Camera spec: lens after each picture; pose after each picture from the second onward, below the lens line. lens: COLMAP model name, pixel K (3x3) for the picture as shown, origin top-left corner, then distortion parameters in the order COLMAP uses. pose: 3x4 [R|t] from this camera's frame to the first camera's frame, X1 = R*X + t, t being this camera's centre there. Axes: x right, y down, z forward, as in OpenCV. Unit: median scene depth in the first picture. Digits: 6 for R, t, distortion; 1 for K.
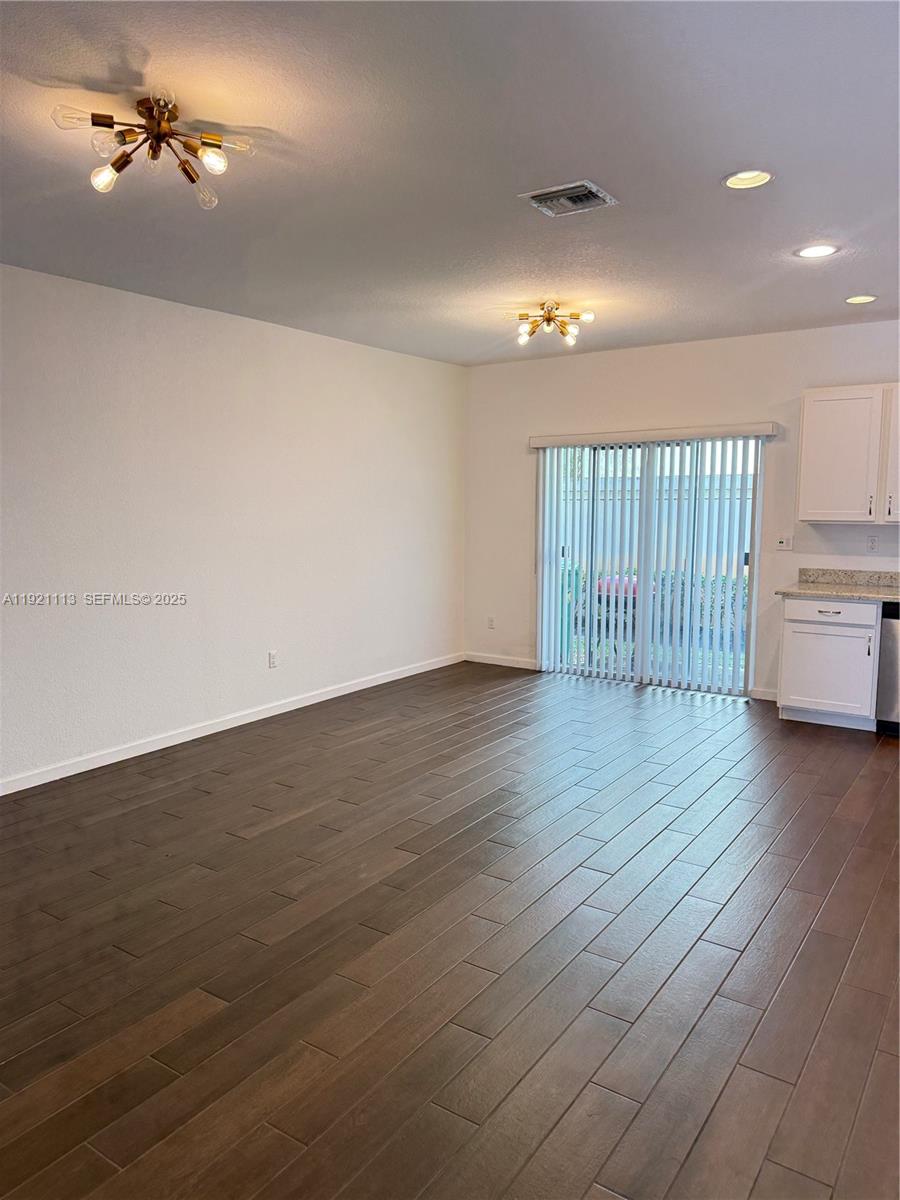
lens RADIAL K [[839.3, 0, 450.0], [0, 839.3, 600.0], [0, 0, 1]] dist [0.089394, -0.122403]
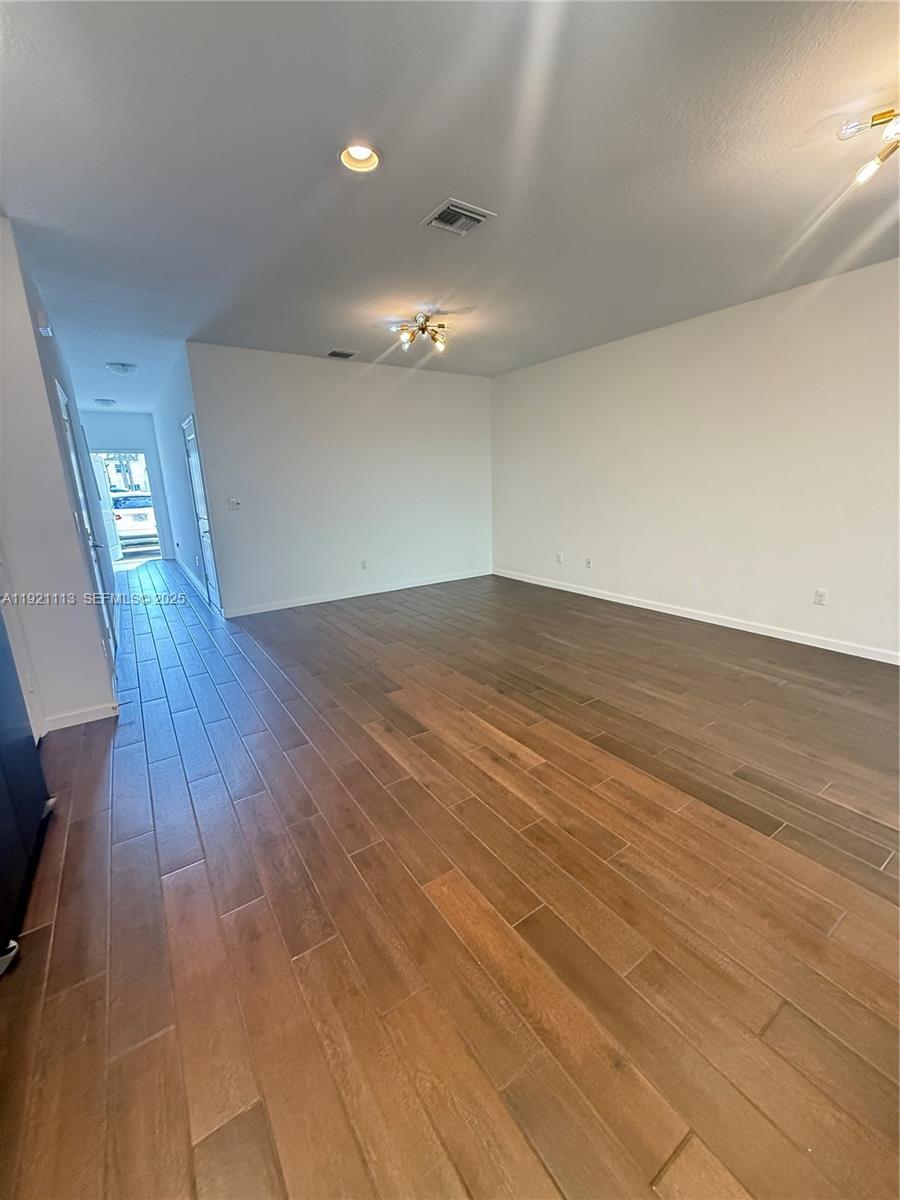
lens RADIAL K [[476.8, 0, 453.6], [0, 476.8, 594.2], [0, 0, 1]] dist [-0.000231, -0.000028]
pose [[-0.356370, 0.231116, -0.905310, 0.573175], [-0.087399, 0.956431, 0.278571, -0.071766], [0.930248, 0.178397, -0.320644, 0.809044]]
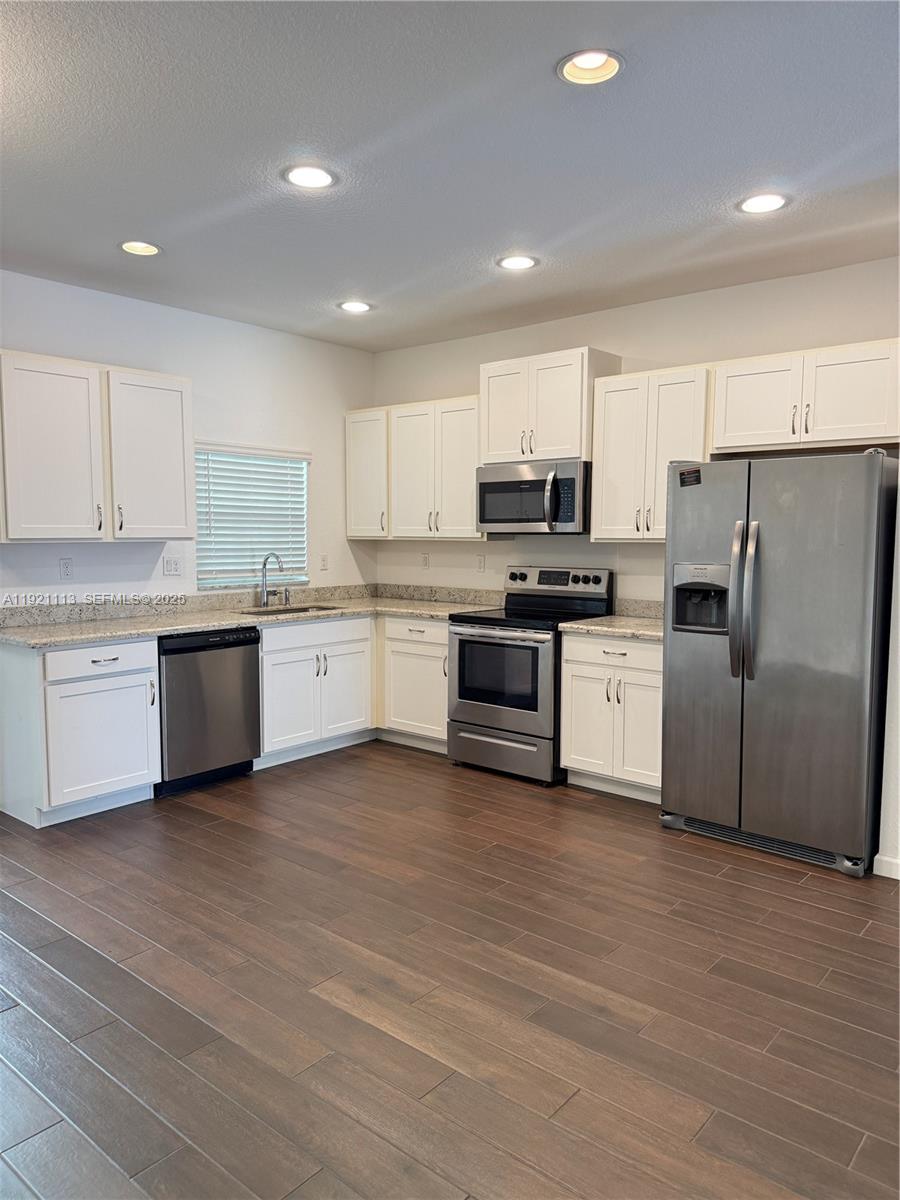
lens RADIAL K [[839.3, 0, 450.0], [0, 839.3, 600.0], [0, 0, 1]] dist [0.089394, -0.122403]
pose [[0.098481, -0.085453, 0.991463, -0.255141], [0.119847, 0.990073, 0.073429, -0.056568], [-0.987896, 0.111593, 0.107745, 0.621252]]
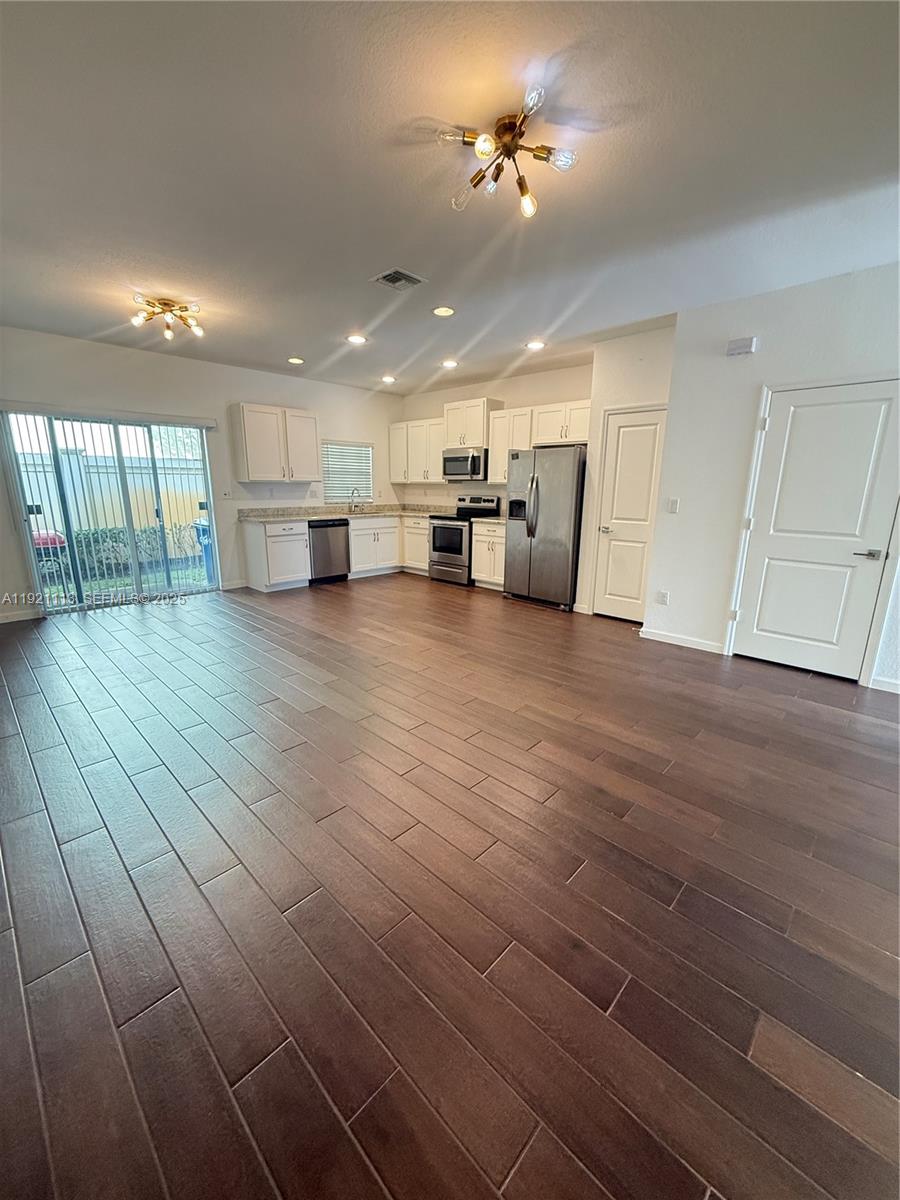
lens RADIAL K [[477.8, 0, 448.9], [0, 477.8, 594.8], [0, 0, 1]] dist [0.000089, 0.000091]
pose [[0.164570, -0.224347, 0.960513, -0.556550], [0.111993, 0.971743, 0.207782, -0.024937], [-0.979987, 0.073376, 0.185045, 0.463213]]
